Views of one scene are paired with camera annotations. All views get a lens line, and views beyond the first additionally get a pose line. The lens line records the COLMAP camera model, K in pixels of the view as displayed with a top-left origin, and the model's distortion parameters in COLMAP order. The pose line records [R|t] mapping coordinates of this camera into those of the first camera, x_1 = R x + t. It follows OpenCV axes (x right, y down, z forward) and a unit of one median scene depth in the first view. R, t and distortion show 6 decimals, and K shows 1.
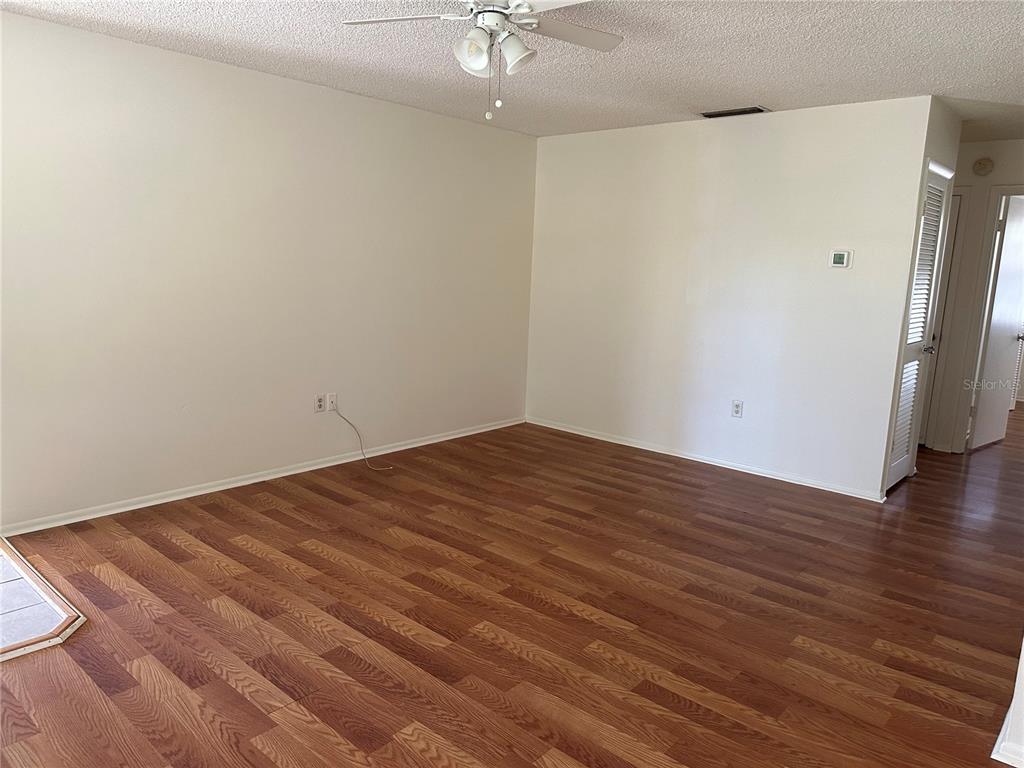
lens RADIAL K [[731.2, 0, 512.0], [0, 731.2, 384.0], [0, 0, 1]] dist [0.066105, -0.086442]
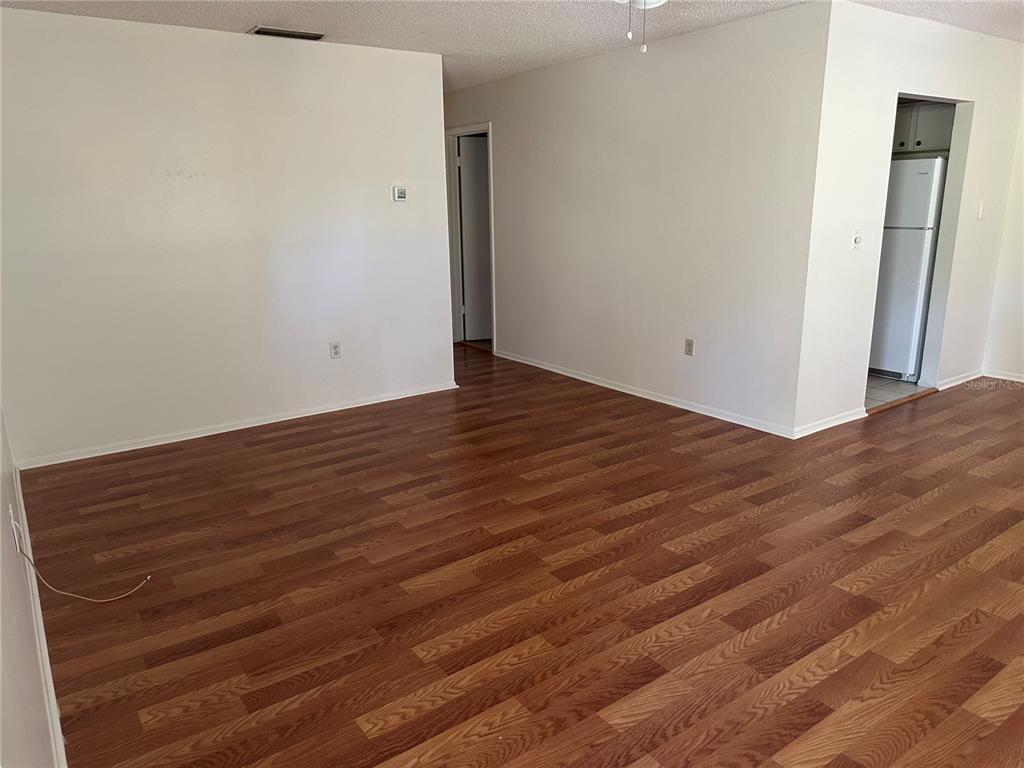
lens RADIAL K [[731.2, 0, 512.0], [0, 731.2, 384.0], [0, 0, 1]] dist [0.066105, -0.086442]
pose [[0.216648, -0.278453, 0.935696, -0.861729], [0.194017, 0.951622, 0.238270, -0.166103], [-0.956776, 0.129920, 0.260192, 0.765184]]
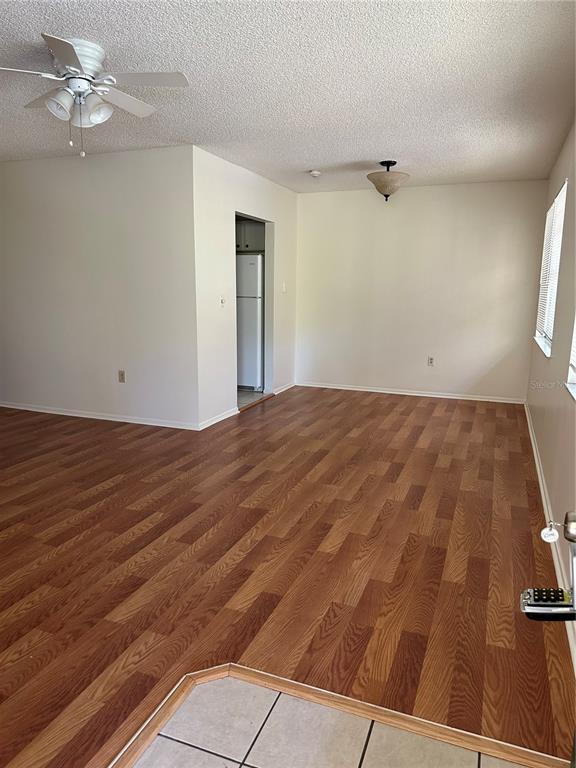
lens RADIAL K [[539.8, 0, 282.4], [0, 539.8, 385.3], [0, 0, 1]] dist [0.139683, -0.179861]
pose [[-0.335954, -0.208276, 0.918562, -0.943089], [0.144996, 0.952183, 0.268930, -0.141116], [-0.930651, 0.223536, -0.289691, 0.825949]]
